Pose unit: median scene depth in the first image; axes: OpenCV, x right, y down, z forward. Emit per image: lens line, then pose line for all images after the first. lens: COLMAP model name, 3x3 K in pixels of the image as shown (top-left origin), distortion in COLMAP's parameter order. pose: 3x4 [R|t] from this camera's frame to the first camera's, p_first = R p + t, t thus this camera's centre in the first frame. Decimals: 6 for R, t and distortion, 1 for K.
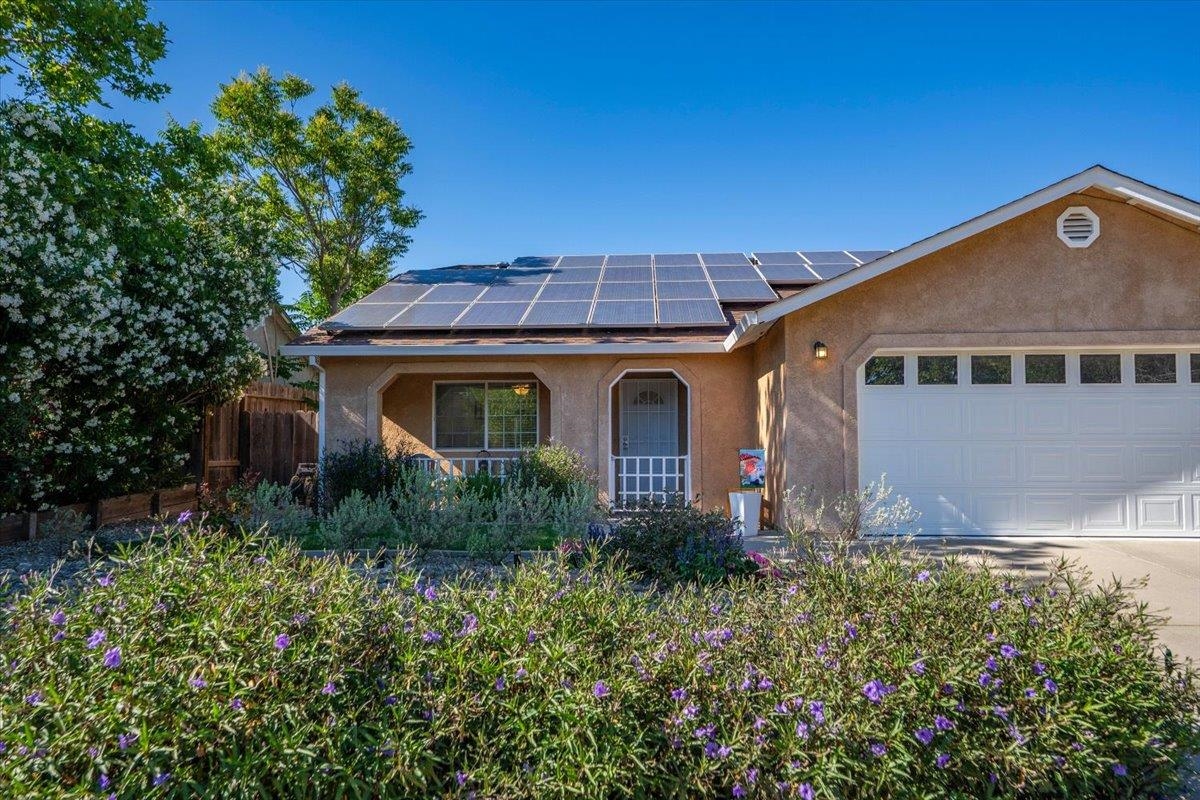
lens RADIAL K [[738.0, 0, 612.0], [0, 738.0, 408.8], [0, 0, 1]] dist [0.010329, 0.005160]
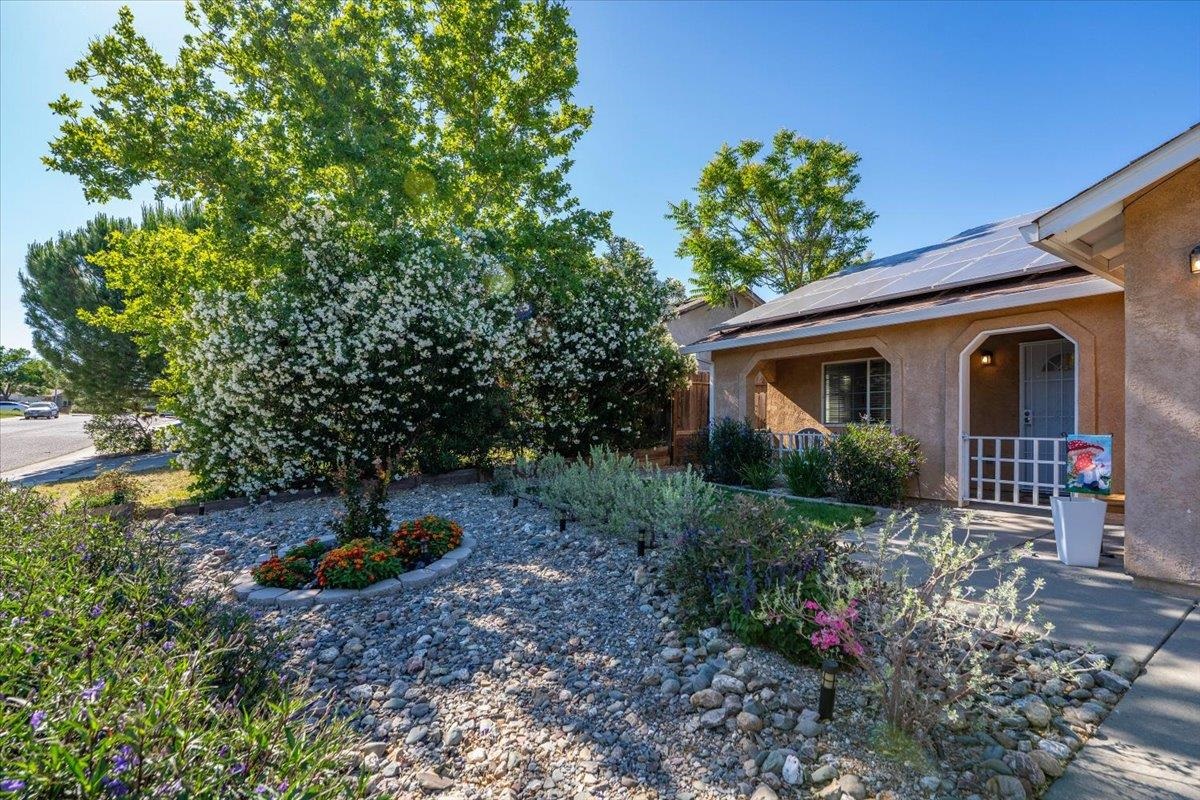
lens RADIAL K [[530.8, 0, 610.2], [0, 530.8, 413.8], [0, 0, 1]] dist [-0.002879, -0.001731]
pose [[0.610176, -0.008341, -0.792222, 0.237460], [0.045049, 0.998692, 0.024182, 0.005928], [0.790984, -0.050444, 0.609754, 0.307789]]
